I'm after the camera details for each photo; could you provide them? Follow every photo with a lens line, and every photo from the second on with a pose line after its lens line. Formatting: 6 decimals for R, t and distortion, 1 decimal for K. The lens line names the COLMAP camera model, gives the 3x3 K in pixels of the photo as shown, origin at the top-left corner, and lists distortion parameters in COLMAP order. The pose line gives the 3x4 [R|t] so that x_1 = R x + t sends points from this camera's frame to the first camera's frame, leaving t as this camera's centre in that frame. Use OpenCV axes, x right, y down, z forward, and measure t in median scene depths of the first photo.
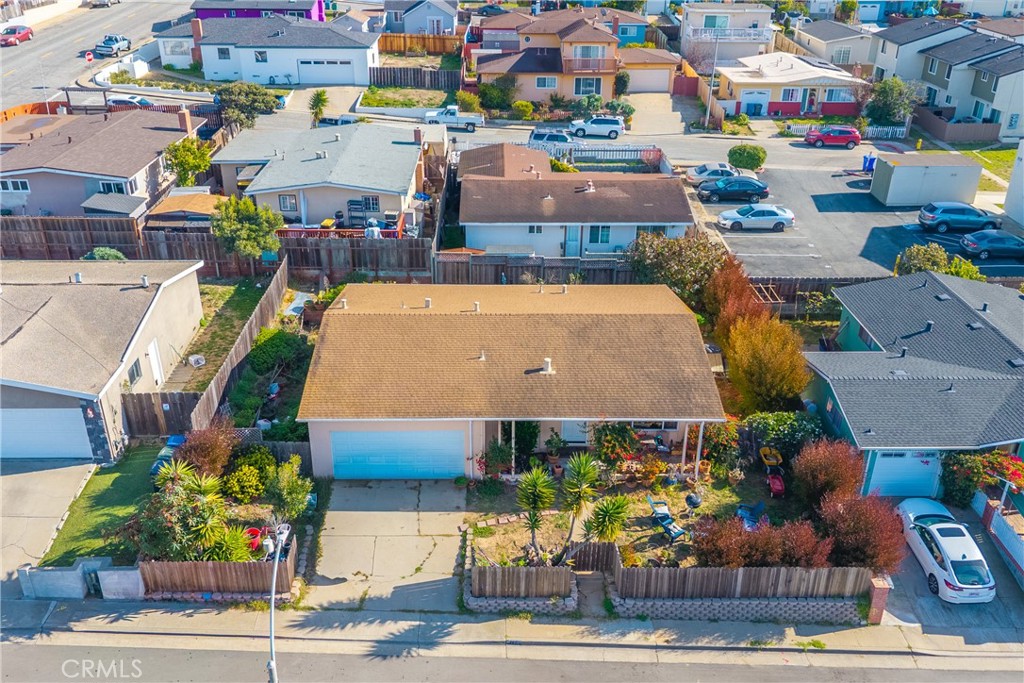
lens RADIAL K [[910.1, 0, 505.7], [0, 910.1, 341.1], [0, 0, 1]] dist [0.051105, -0.108605]
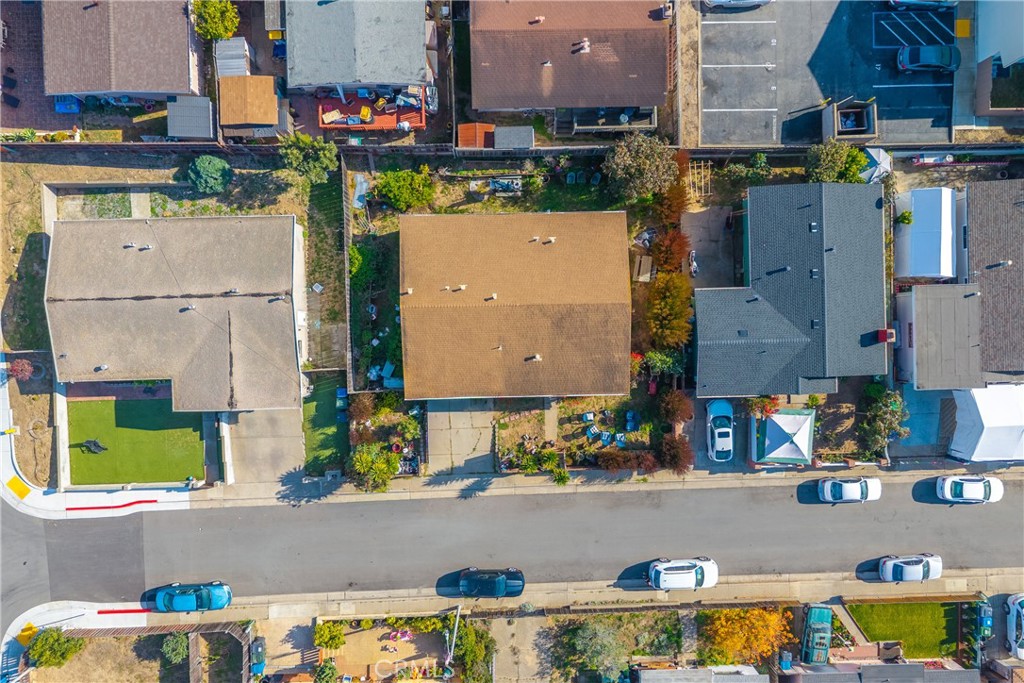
lens RADIAL K [[701.5, 0, 512.0], [0, 701.5, 341.5], [0, 0, 1]] dist [0.039448, -0.000458]
pose [[0.999873, -0.011080, 0.011492, -0.013799], [-0.005689, 0.425339, 0.905016, -0.884775], [-0.014915, -0.904966, 0.425222, 0.328377]]
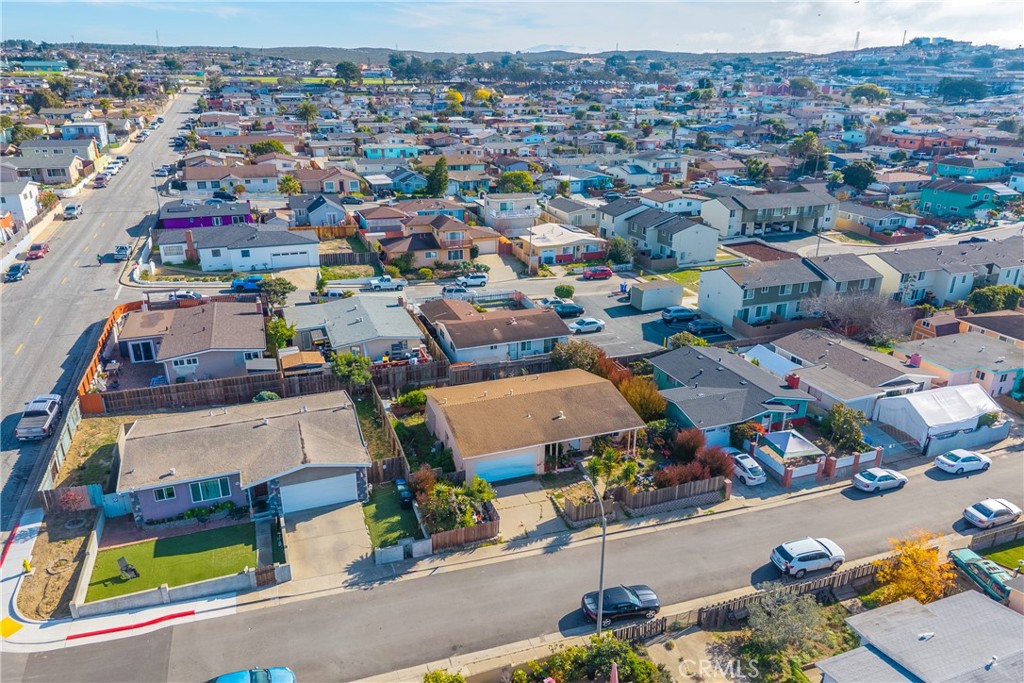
lens RADIAL K [[695.6, 0, 512.0], [0, 695.6, 341.5], [0, 0, 1]] dist [0.058851, -0.001188]
pose [[0.940363, -0.121747, 0.317639, -0.402574], [0.150807, 0.986189, -0.068467, -0.034792], [-0.304916, 0.112286, 0.945737, -0.369270]]
